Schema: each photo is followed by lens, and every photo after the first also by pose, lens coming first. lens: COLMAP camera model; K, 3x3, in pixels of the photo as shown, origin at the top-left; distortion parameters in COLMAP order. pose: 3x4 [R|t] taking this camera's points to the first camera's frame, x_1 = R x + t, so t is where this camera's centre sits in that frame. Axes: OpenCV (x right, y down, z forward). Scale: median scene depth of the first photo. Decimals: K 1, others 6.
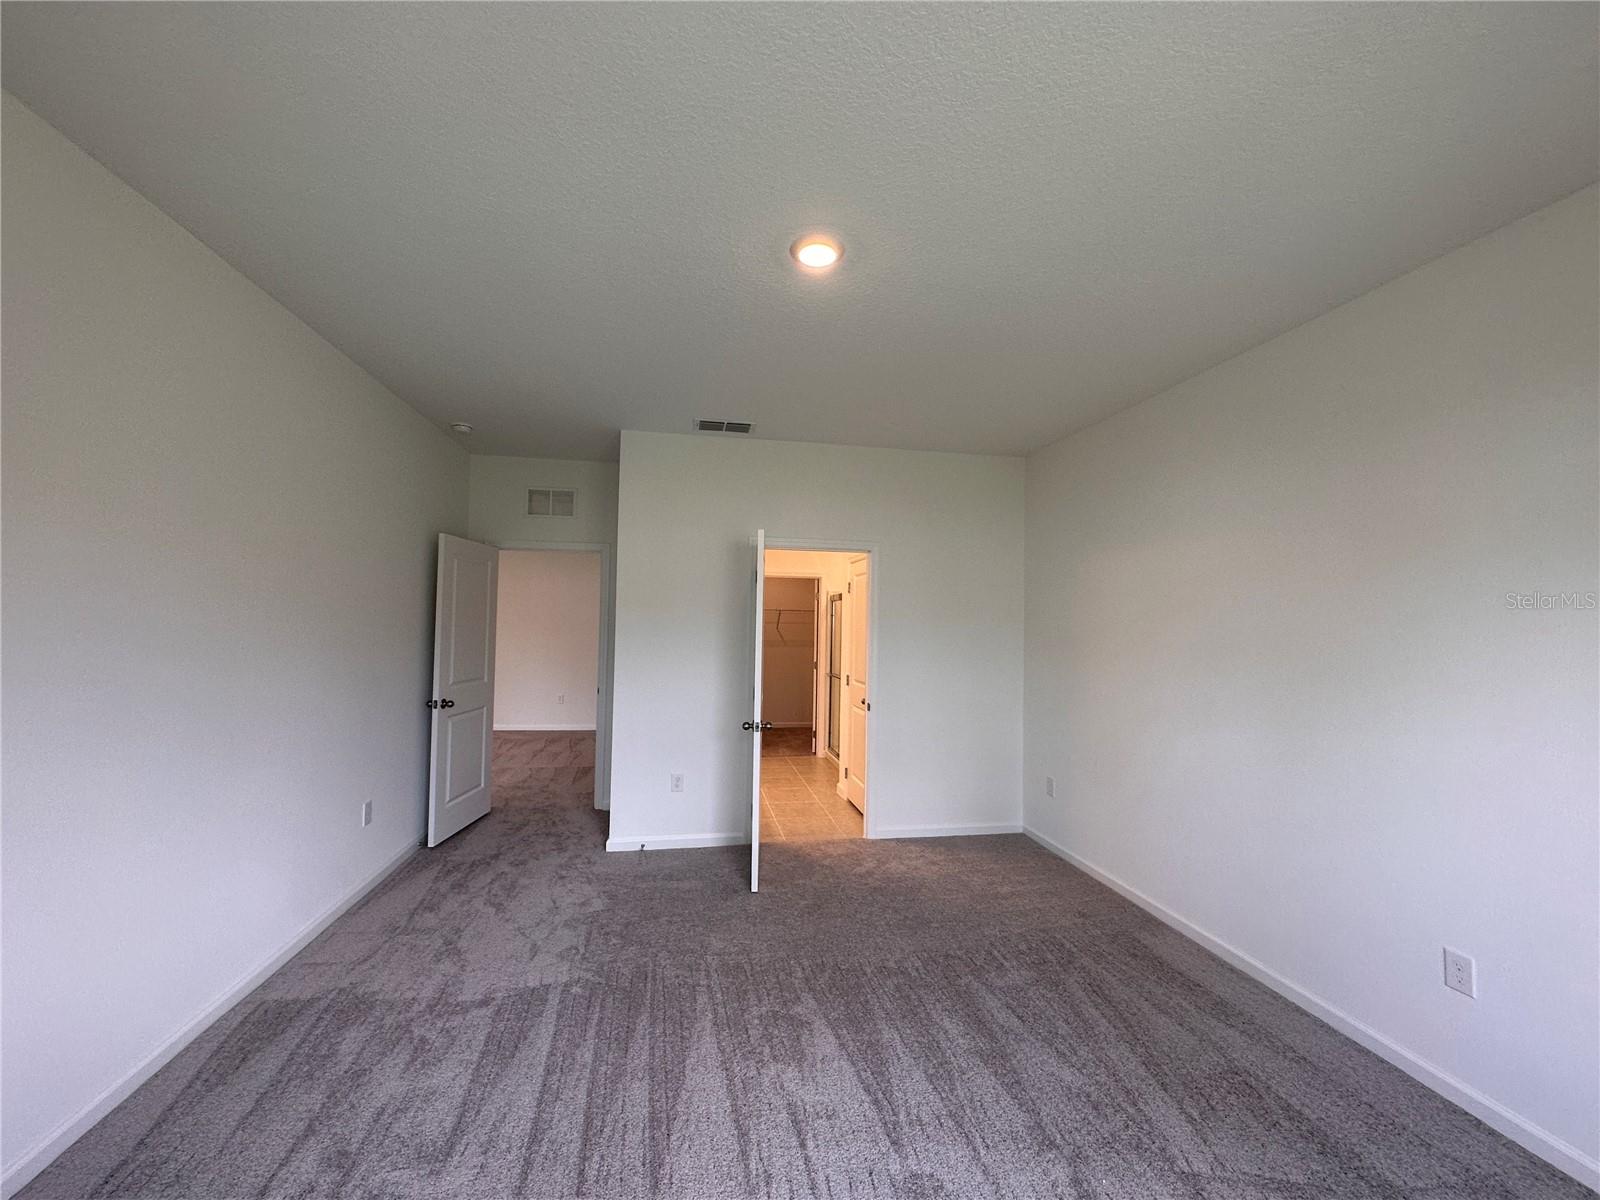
lens RADIAL K [[639.4, 0, 799.6], [0, 639.4, 601.0], [0, 0, 1]] dist [-0.002878, 0.000744]
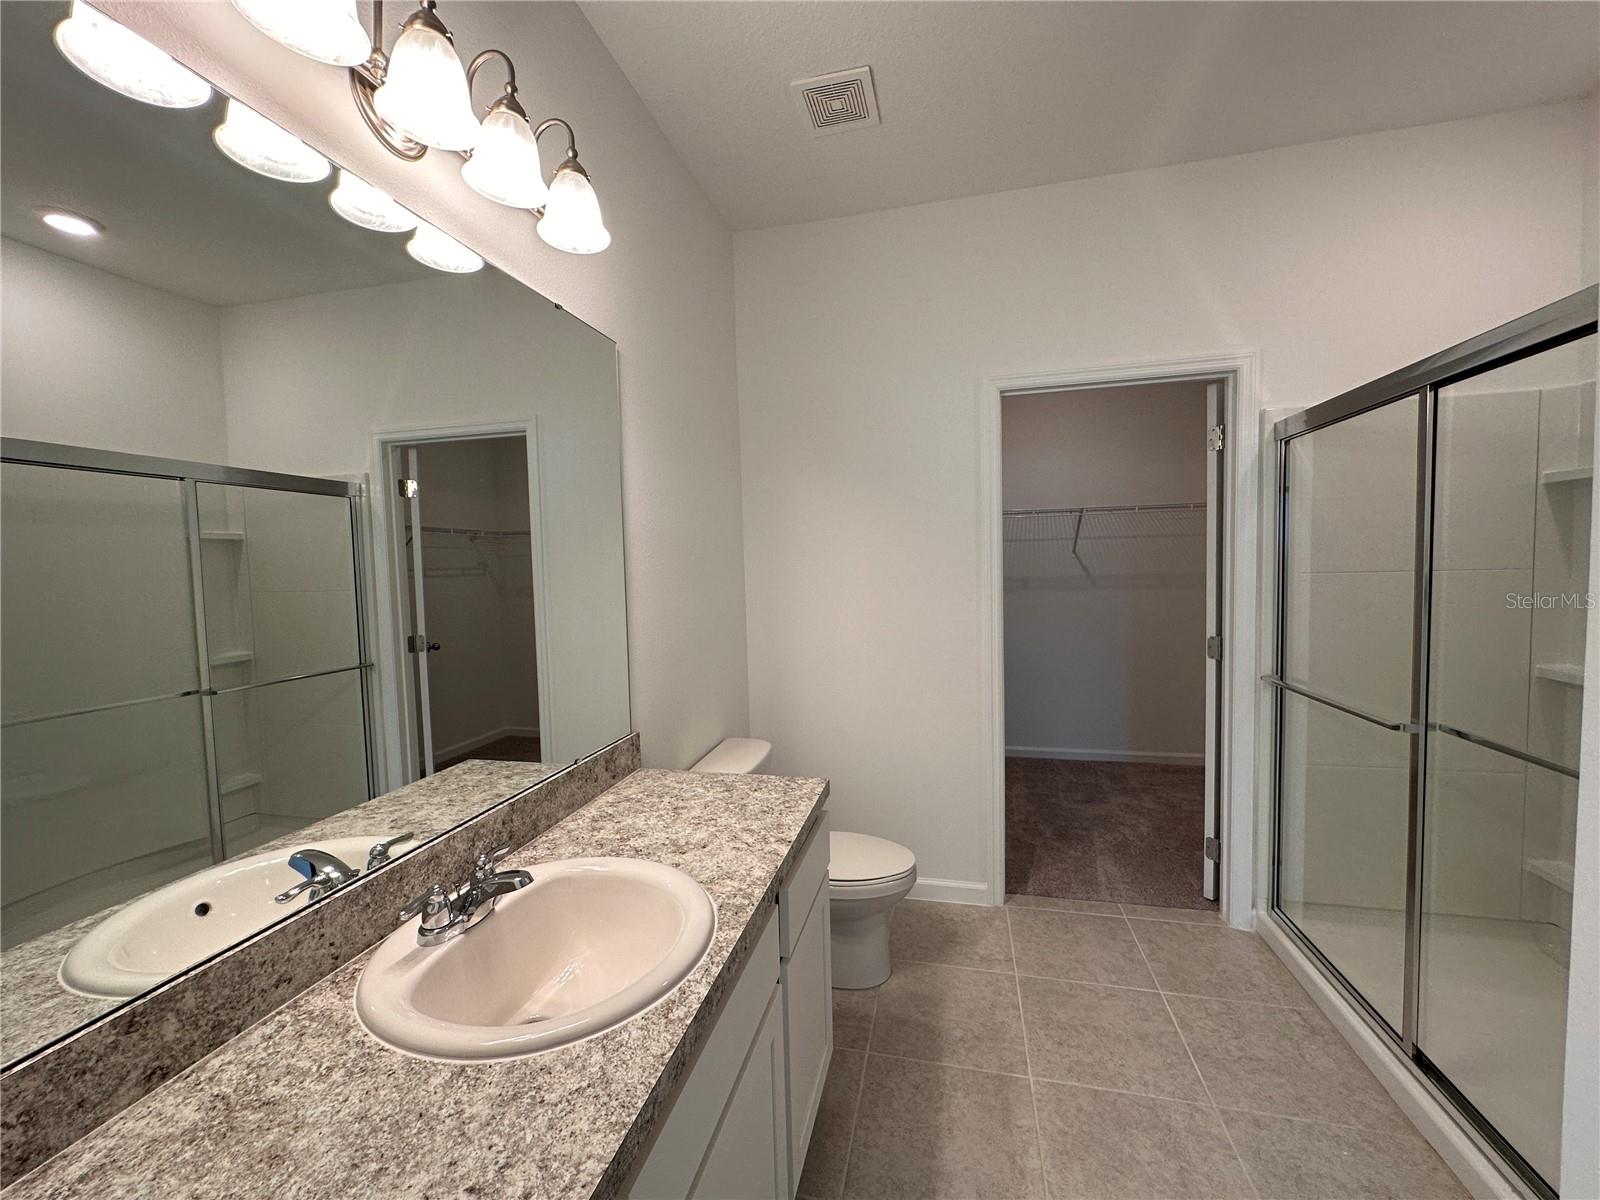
lens RADIAL K [[639.4, 0, 799.4], [0, 639.4, 603.5], [0, 0, 1]] dist [-0.002878, 0.000744]
pose [[0.915373, -0.006072, -0.402561, -0.039563], [0.046824, 0.994707, 0.091467, 0.037861], [0.399875, -0.102575, 0.910812, 0.617229]]
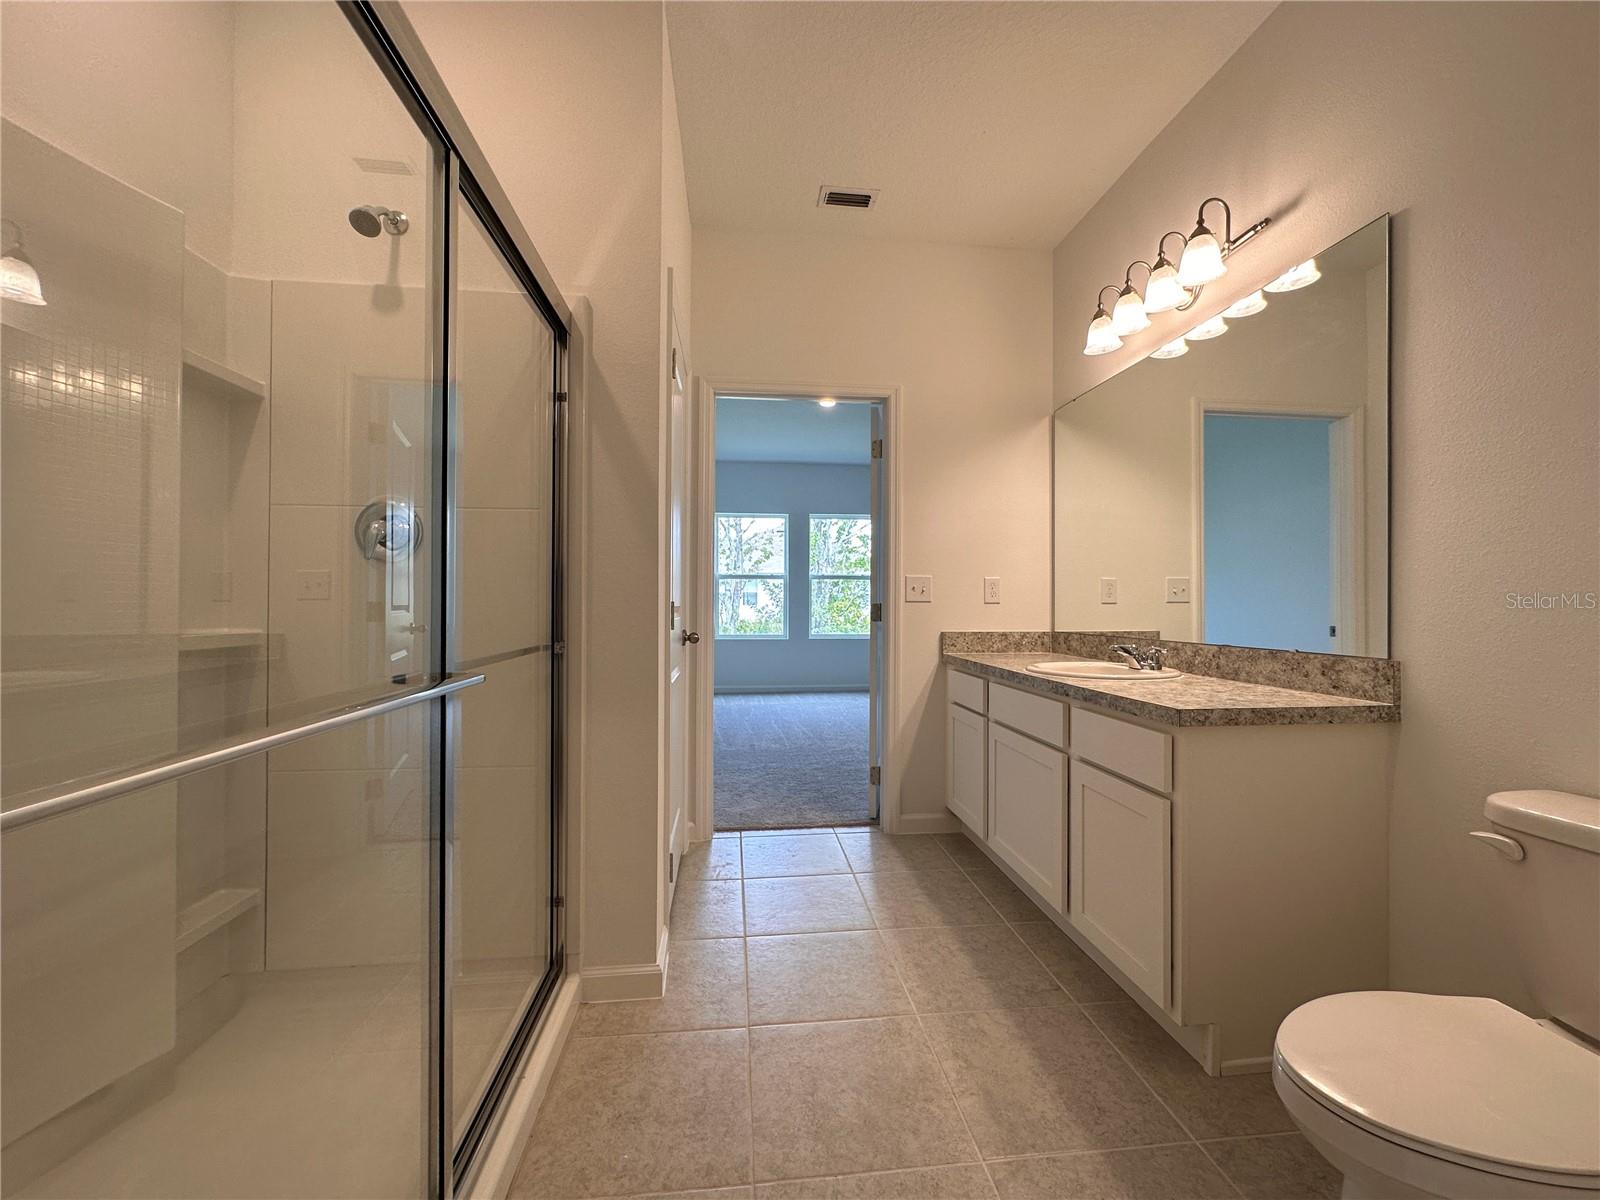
lens RADIAL K [[639.4, 0, 802.0], [0, 639.4, 598.5], [0, 0, 1]] dist [-0.002878, 0.000744]
pose [[-0.997928, -0.010690, 0.063452, -0.003309], [-0.013504, 0.998936, -0.044090, 0.143092], [-0.062914, -0.044856, -0.997010, 1.334036]]
